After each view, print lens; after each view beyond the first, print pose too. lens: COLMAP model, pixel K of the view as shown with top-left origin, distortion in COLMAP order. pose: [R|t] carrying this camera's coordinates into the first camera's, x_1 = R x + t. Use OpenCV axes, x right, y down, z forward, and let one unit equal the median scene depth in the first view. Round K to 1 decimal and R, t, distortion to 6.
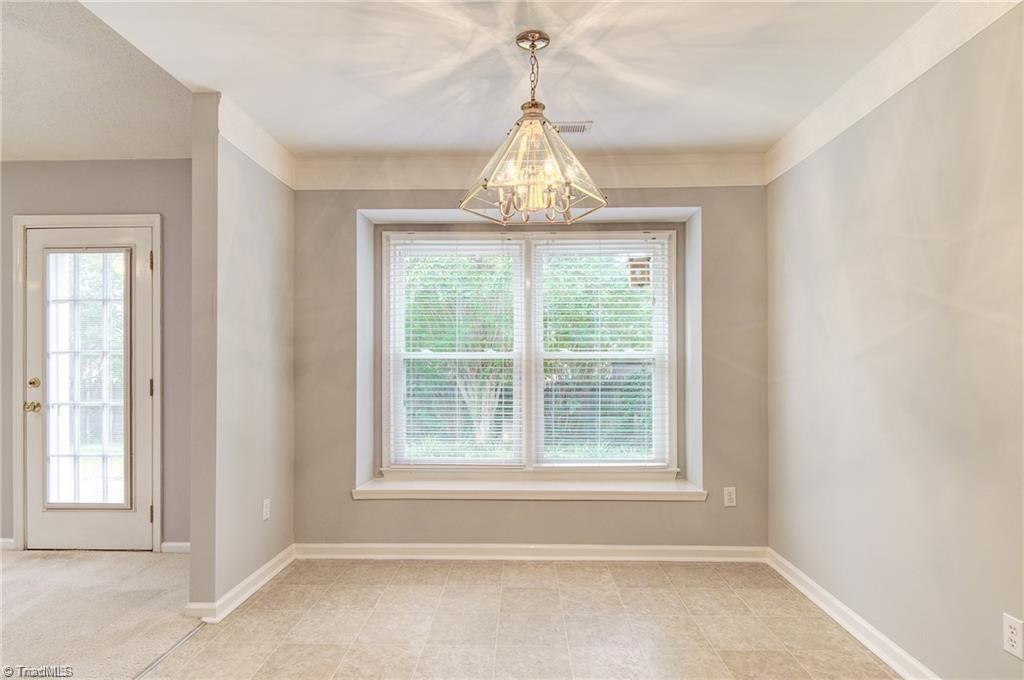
lens RADIAL K [[544.1, 0, 512.1], [0, 544.1, 358.3], [0, 0, 1]] dist [-0.002777, -0.001902]
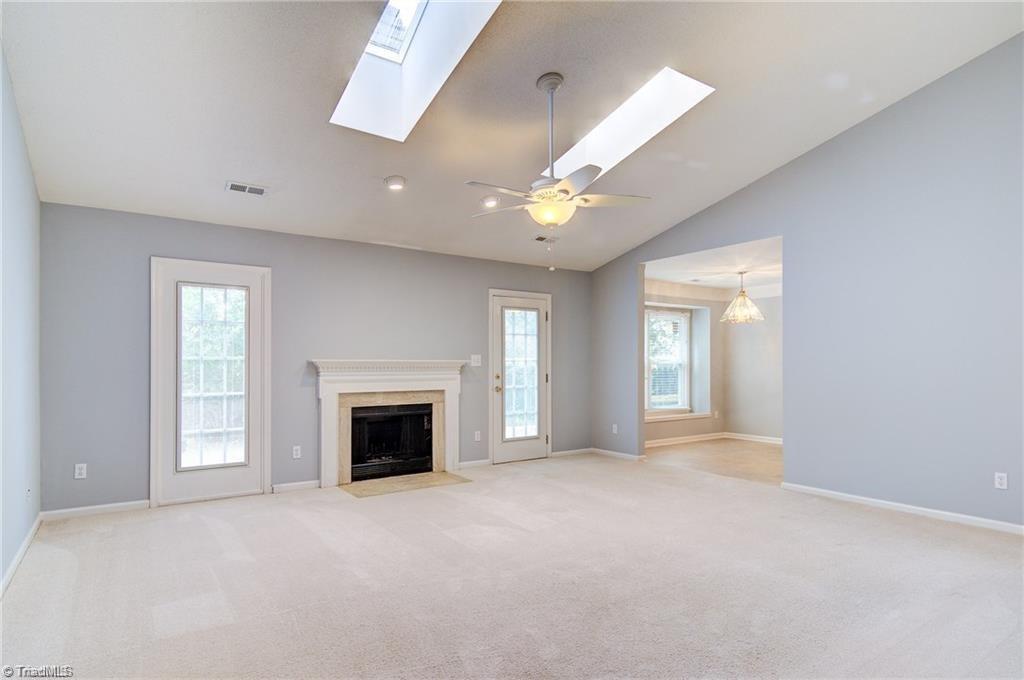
lens RADIAL K [[544.1, 0, 512.1], [0, 544.1, 358.3], [0, 0, 1]] dist [-0.002777, -0.001902]
pose [[0.808213, 0.007155, 0.588846, -1.981990], [-0.008140, 0.999966, -0.000979, -0.018805], [-0.588833, -0.004002, 0.808245, -0.585190]]
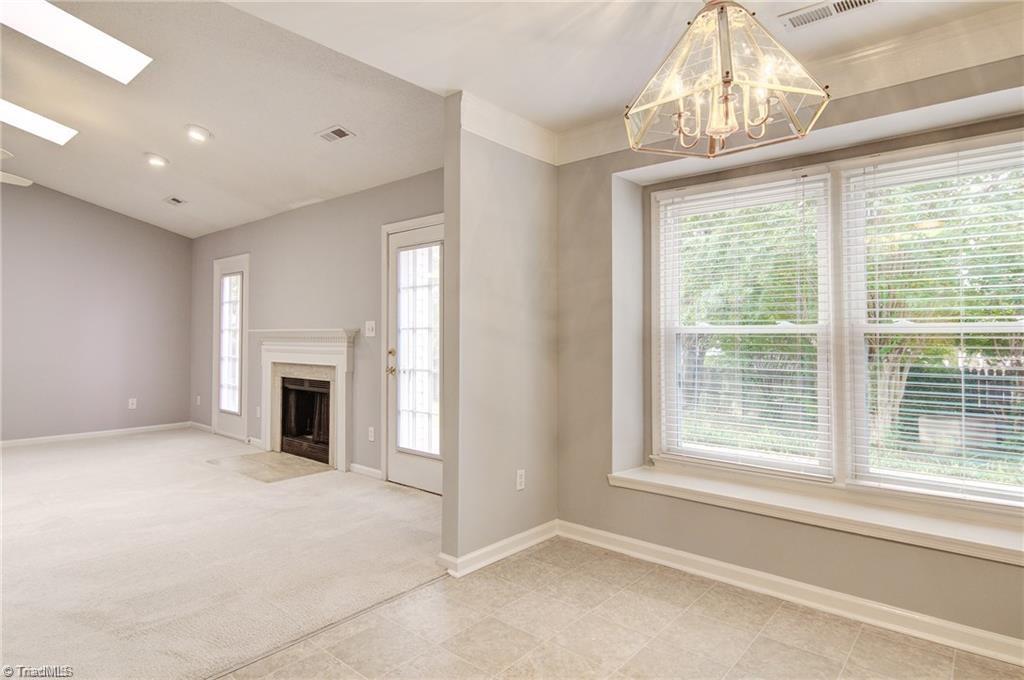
lens RADIAL K [[560.9, 0, 508.8], [0, 560.9, 323.4], [0, 0, 1]] dist [-0.000761, -0.002349]
pose [[0.767670, -0.012254, -0.640728, 0.192217], [0.001086, 0.999841, -0.017822, 0.000369], [0.640844, 0.012985, 0.767561, 0.150384]]
